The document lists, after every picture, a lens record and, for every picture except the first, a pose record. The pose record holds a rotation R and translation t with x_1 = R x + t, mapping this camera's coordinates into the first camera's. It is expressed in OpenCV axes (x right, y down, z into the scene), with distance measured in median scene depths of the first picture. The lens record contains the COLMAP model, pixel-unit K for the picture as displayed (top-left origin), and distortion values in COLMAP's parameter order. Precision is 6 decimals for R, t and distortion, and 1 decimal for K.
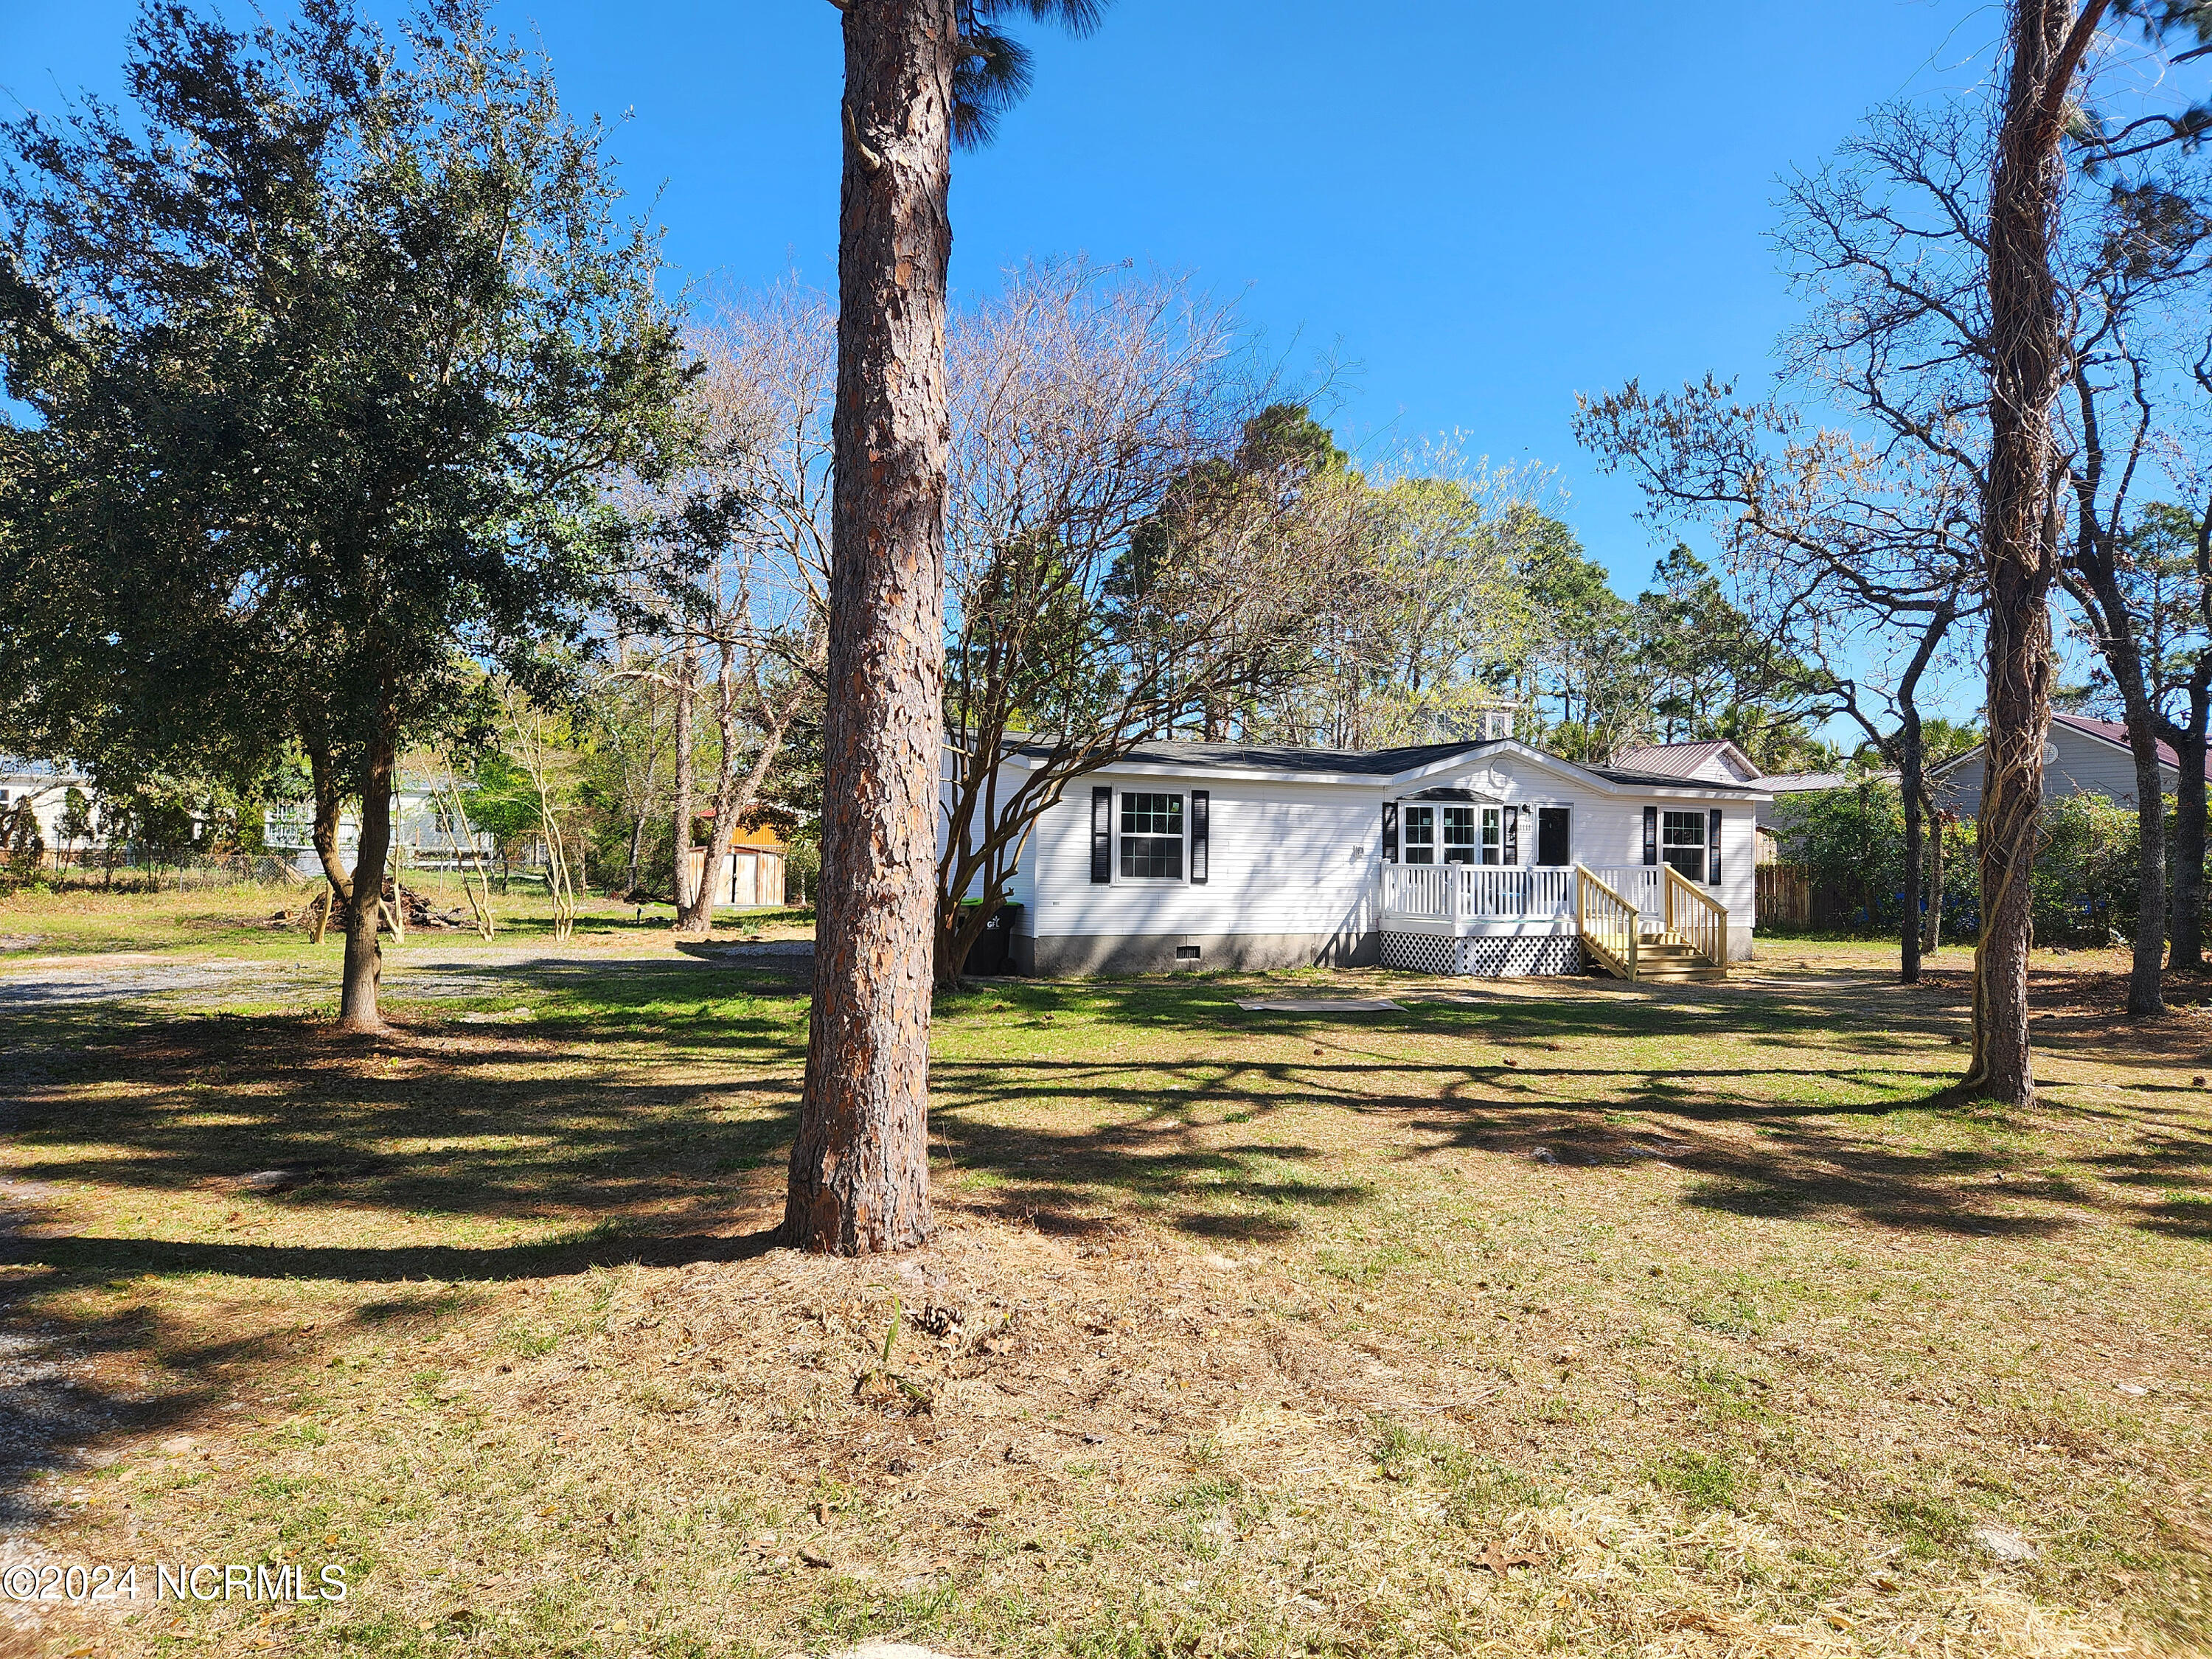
lens RADIAL K [[1475.6, 0, 1128.1], [0, 1475.6, 832.2], [0, 0, 1]] dist [0.052696, -0.002854]
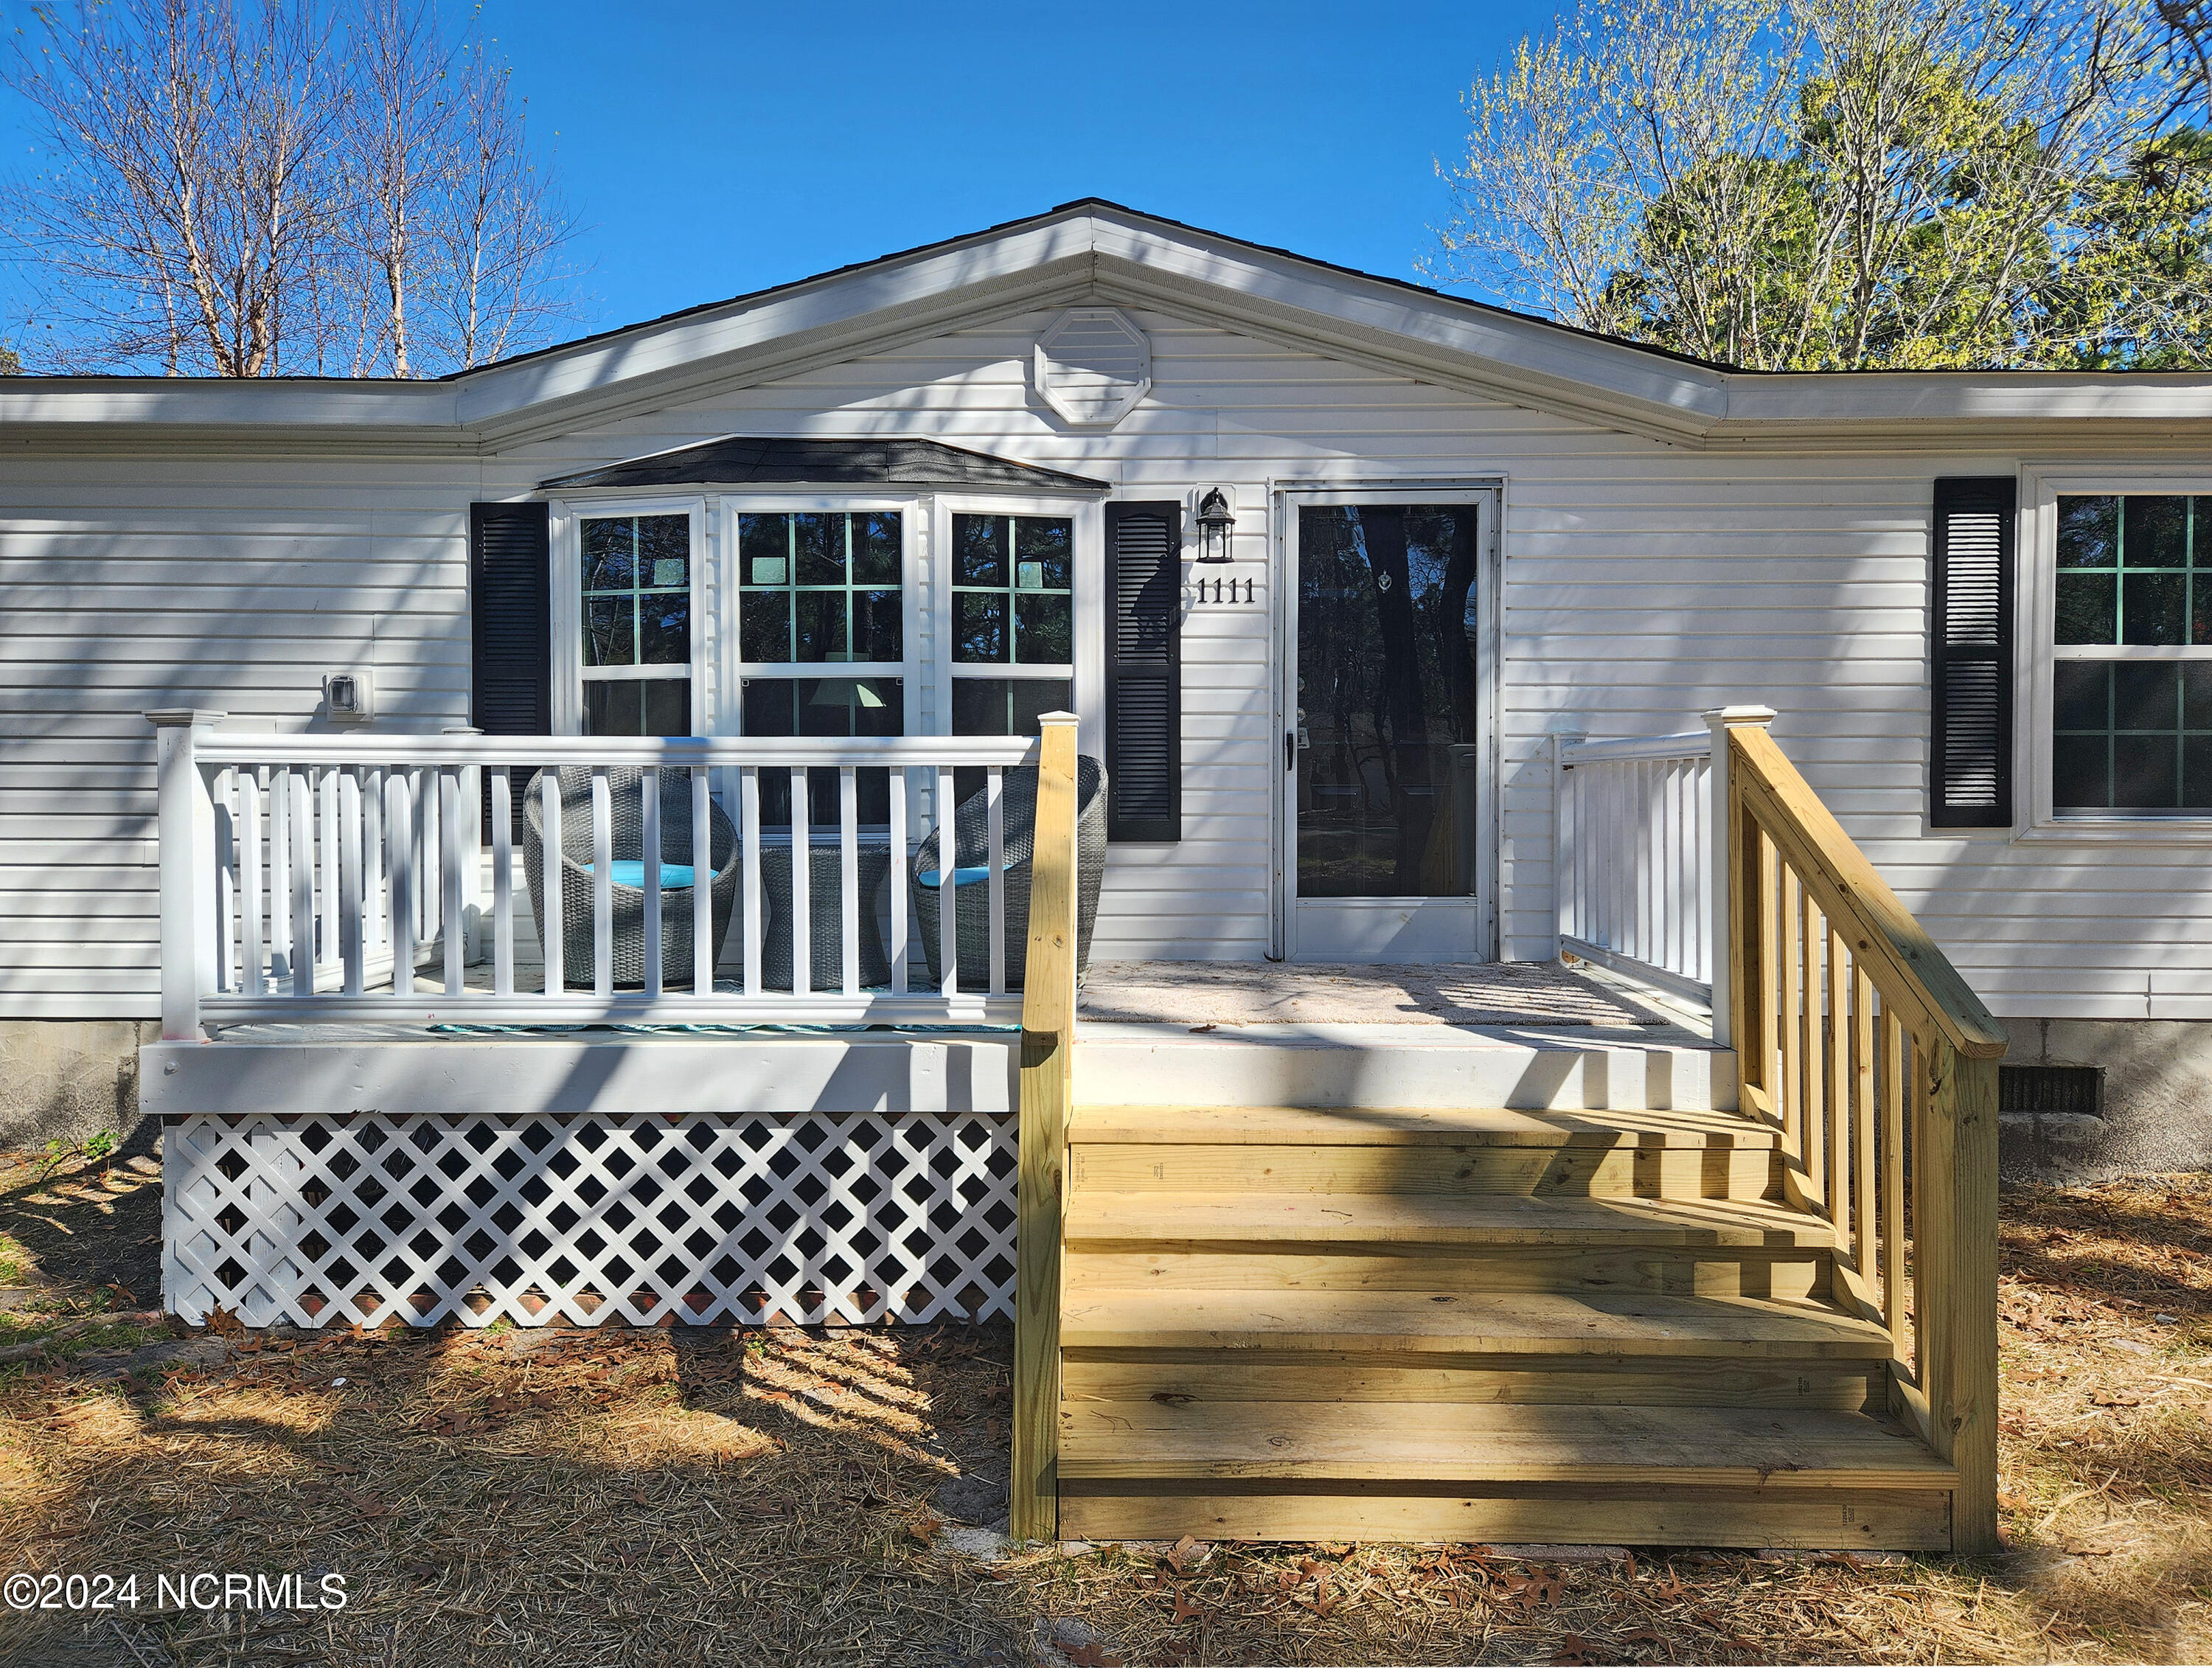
lens RADIAL K [[1285.1, 0, 1075.2], [0, 1285.1, 870.2], [0, 0, 1]] dist [0.040192, -0.001000]
pose [[0.876044, 0.017618, -0.481910, 0.359352], [0.018692, 0.997341, 0.070442, 0.027839], [0.481869, -0.070719, 0.873385, 0.820203]]
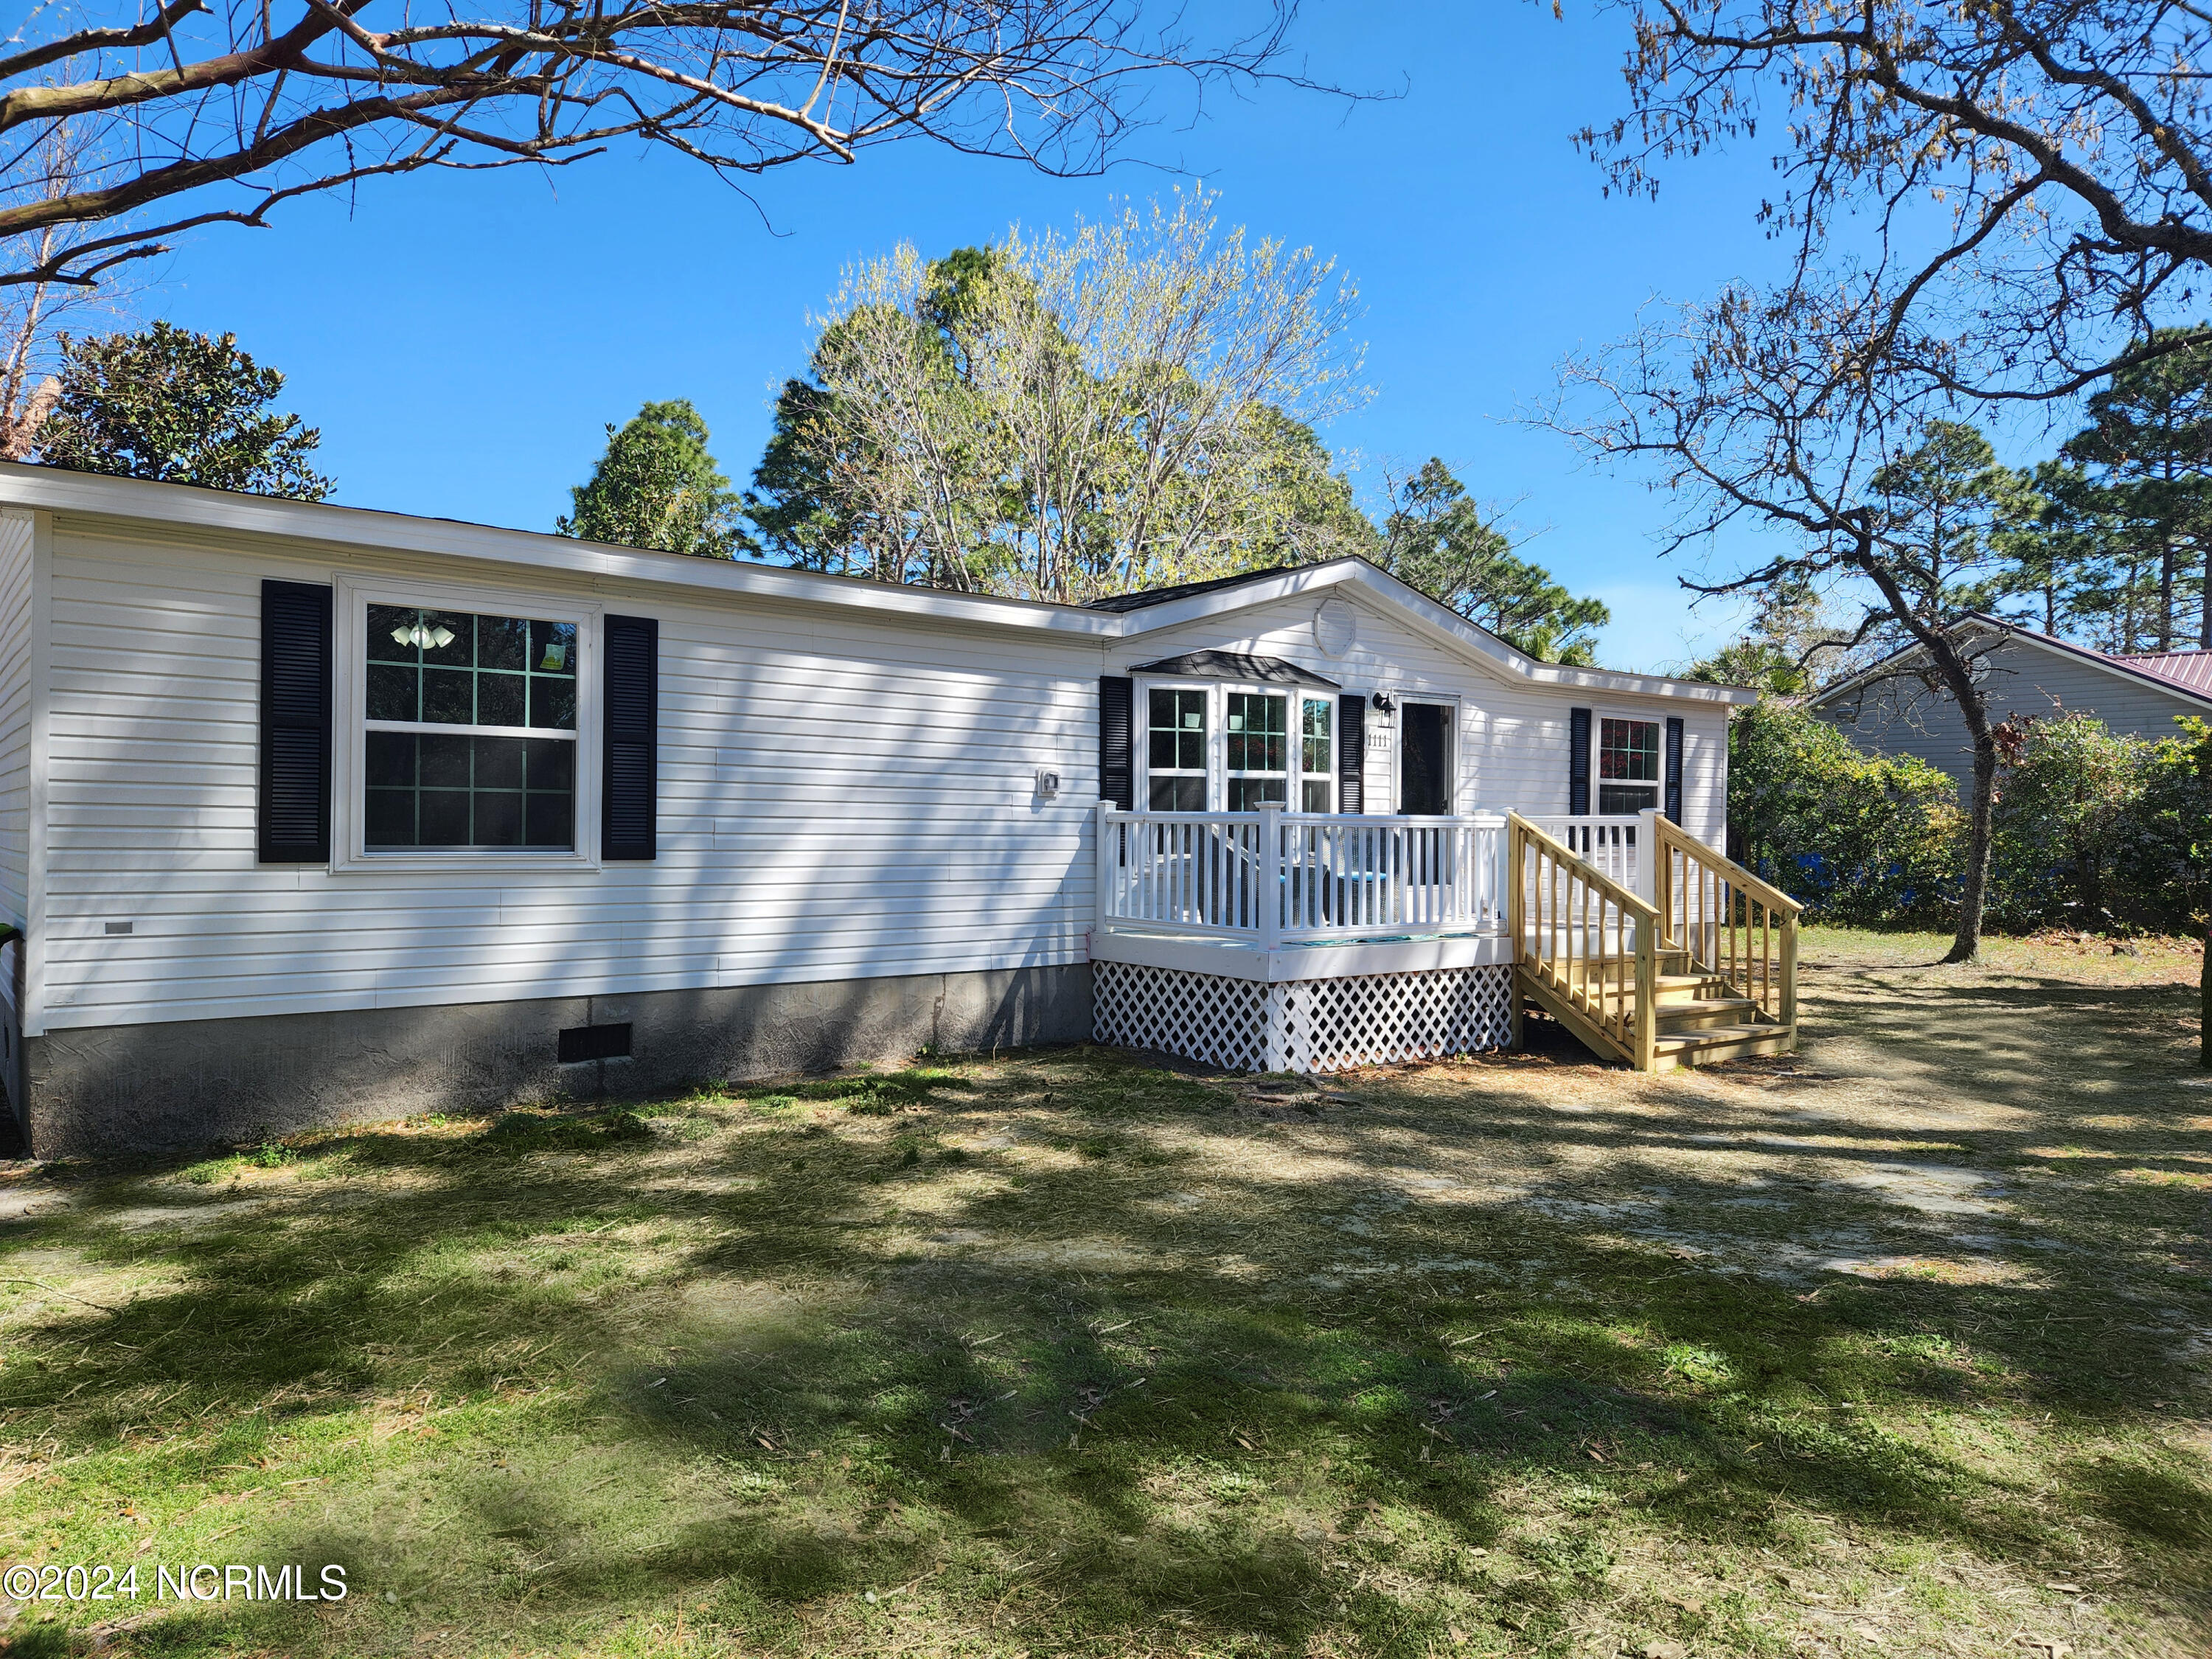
lens RADIAL K [[1475.6, 0, 1128.1], [0, 1475.6, 832.2], [0, 0, 1]] dist [0.052696, -0.002854]
pose [[0.982213, -0.003799, 0.187730, 0.092562], [-0.000992, 0.999676, 0.025419, 0.015614], [-0.187766, -0.025154, 0.981892, 0.534950]]
